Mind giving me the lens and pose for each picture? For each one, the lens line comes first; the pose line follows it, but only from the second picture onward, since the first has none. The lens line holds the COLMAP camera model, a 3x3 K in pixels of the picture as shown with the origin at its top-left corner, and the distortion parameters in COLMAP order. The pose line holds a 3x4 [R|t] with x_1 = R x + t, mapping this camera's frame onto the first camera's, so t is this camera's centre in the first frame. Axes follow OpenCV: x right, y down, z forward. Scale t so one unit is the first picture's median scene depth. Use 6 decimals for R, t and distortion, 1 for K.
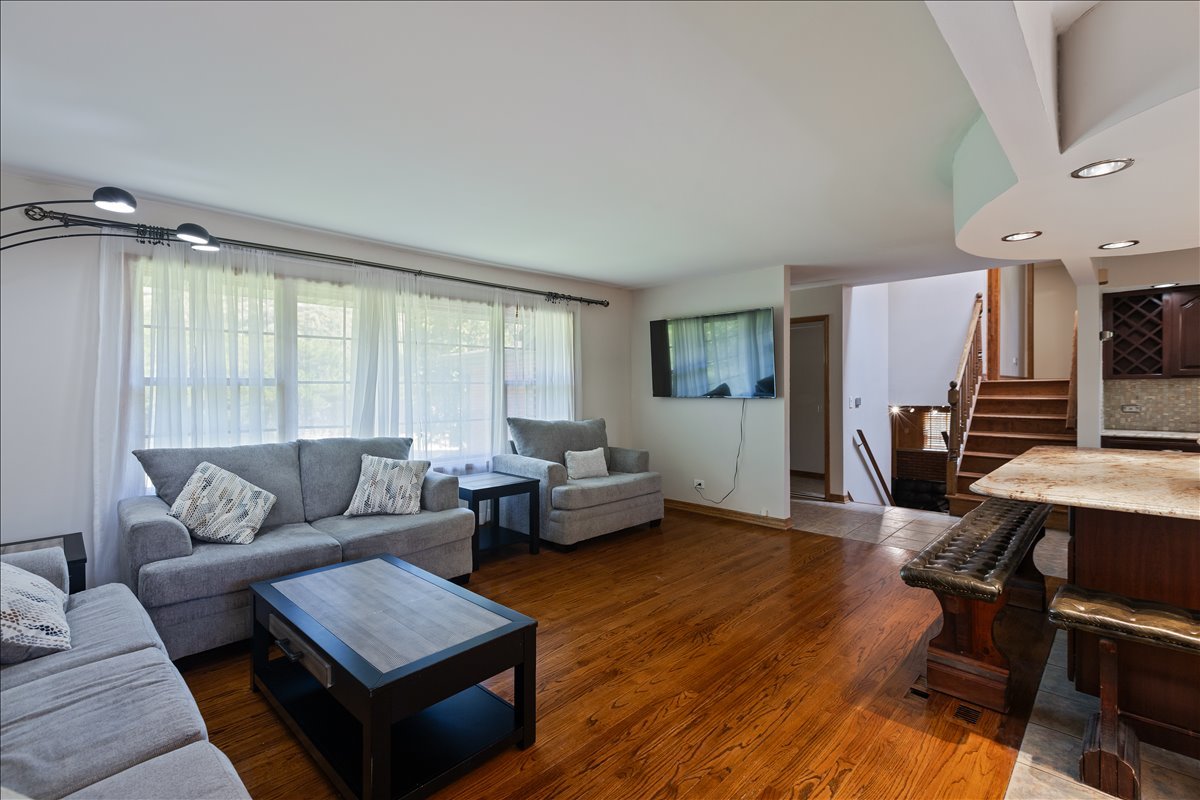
lens RADIAL K [[543.4, 0, 601.6], [0, 543.4, 391.5], [0, 0, 1]] dist [-0.001726, -0.000510]
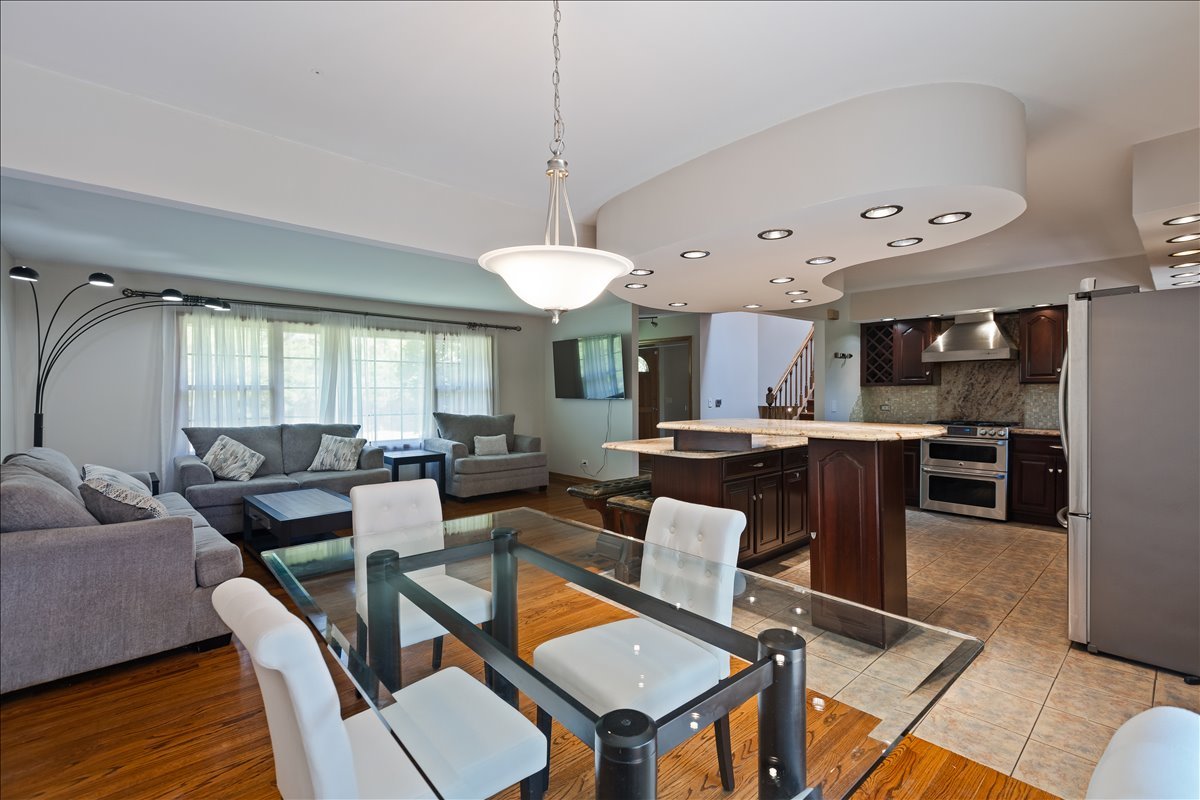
lens RADIAL K [[539.6, 0, 600.0], [0, 539.6, 400.0], [0, 0, 1]] dist [0.000849, -0.000022]
pose [[0.998705, 0.003393, -0.050769, 0.430884], [-0.002757, 0.999917, 0.012593, -0.003854], [0.050807, -0.012437, 0.998631, -0.505085]]
